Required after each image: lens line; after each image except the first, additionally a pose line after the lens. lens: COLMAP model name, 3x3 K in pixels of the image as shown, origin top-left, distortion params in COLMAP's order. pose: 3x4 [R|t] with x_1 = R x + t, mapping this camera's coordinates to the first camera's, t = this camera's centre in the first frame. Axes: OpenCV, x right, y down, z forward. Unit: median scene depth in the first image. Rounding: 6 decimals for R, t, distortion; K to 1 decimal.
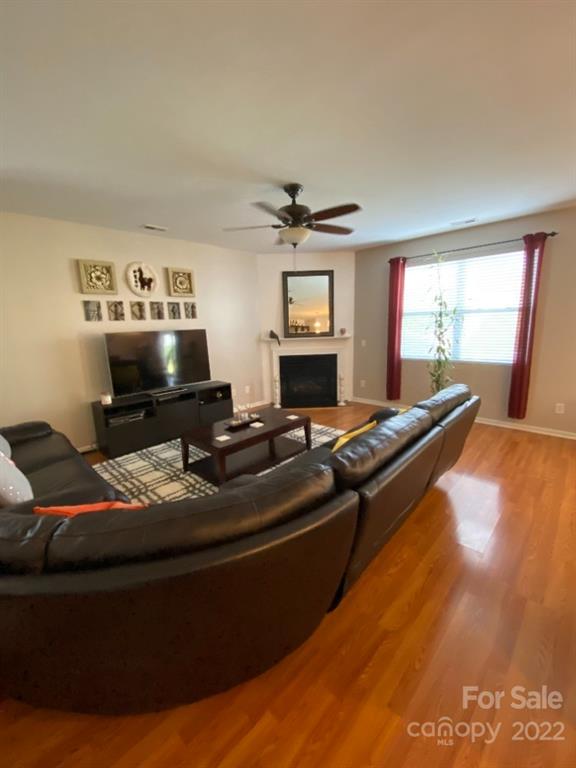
lens RADIAL K [[311.3, 0, 285.1], [0, 311.3, 385.7], [0, 0, 1]] dist [0.001401, -0.003008]
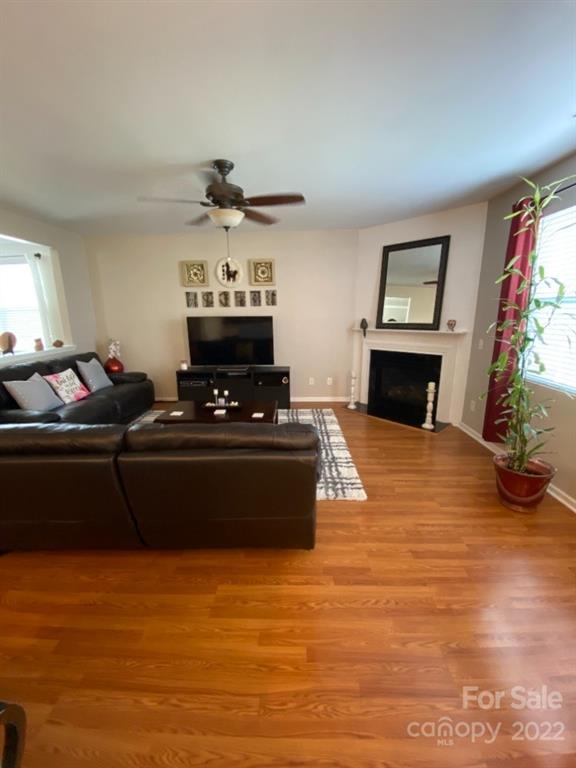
lens RADIAL K [[311.3, 0, 283.8], [0, 311.3, 382.9], [0, 0, 1]] dist [0.001401, -0.003008]
pose [[0.672324, 0.184123, -0.716993, 0.576817], [-0.152252, 0.982260, 0.109477, -0.083741], [0.724431, 0.035560, 0.688430, 0.328455]]
